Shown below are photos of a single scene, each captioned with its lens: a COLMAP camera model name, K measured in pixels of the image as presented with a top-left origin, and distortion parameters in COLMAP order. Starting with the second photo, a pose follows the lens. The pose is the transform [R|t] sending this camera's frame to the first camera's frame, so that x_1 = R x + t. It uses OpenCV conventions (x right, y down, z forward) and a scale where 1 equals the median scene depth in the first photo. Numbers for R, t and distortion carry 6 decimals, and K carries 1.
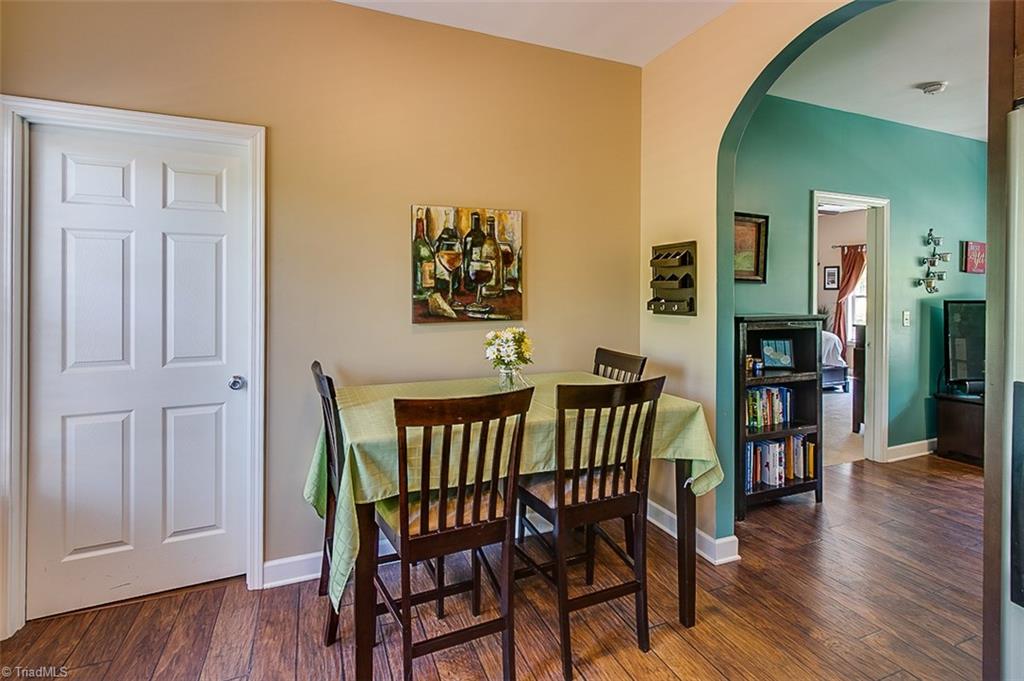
lens RADIAL K [[469.1, 0, 507.2], [0, 469.1, 296.0], [0, 0, 1]] dist [-0.009843, 0.000679]
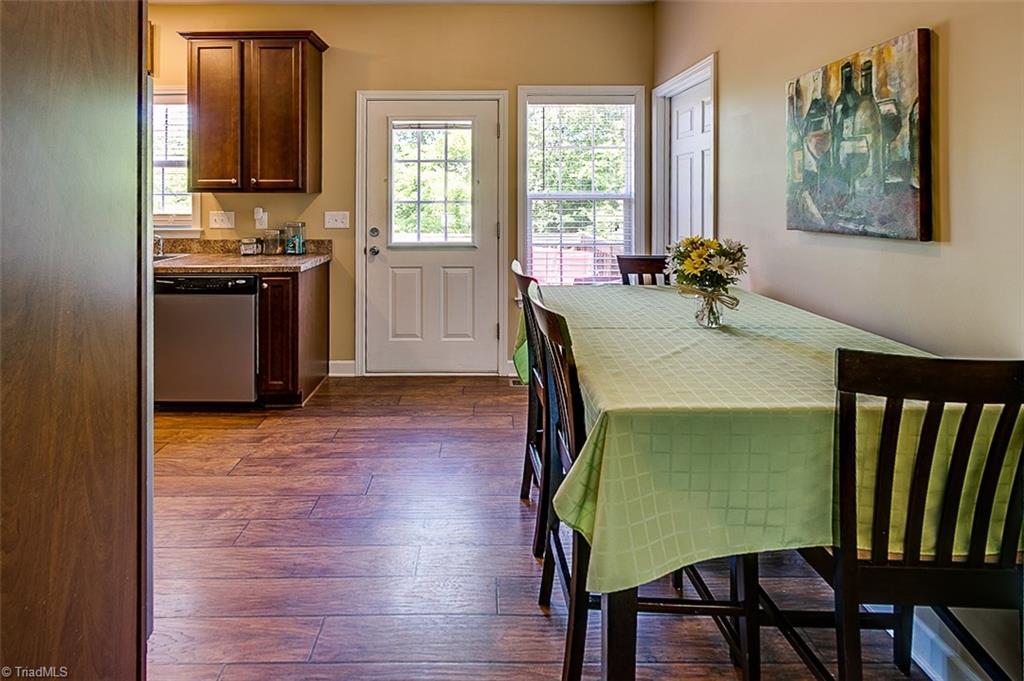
lens RADIAL K [[506.6, 0, 560.2], [0, 506.6, 197.6], [0, 0, 1]] dist [-0.011069, -0.000009]
pose [[-0.252699, -0.001764, -0.967543, 0.690948], [-0.007473, 0.999972, 0.000129, 0.006875], [0.967516, 0.007263, -0.252705, 0.796657]]
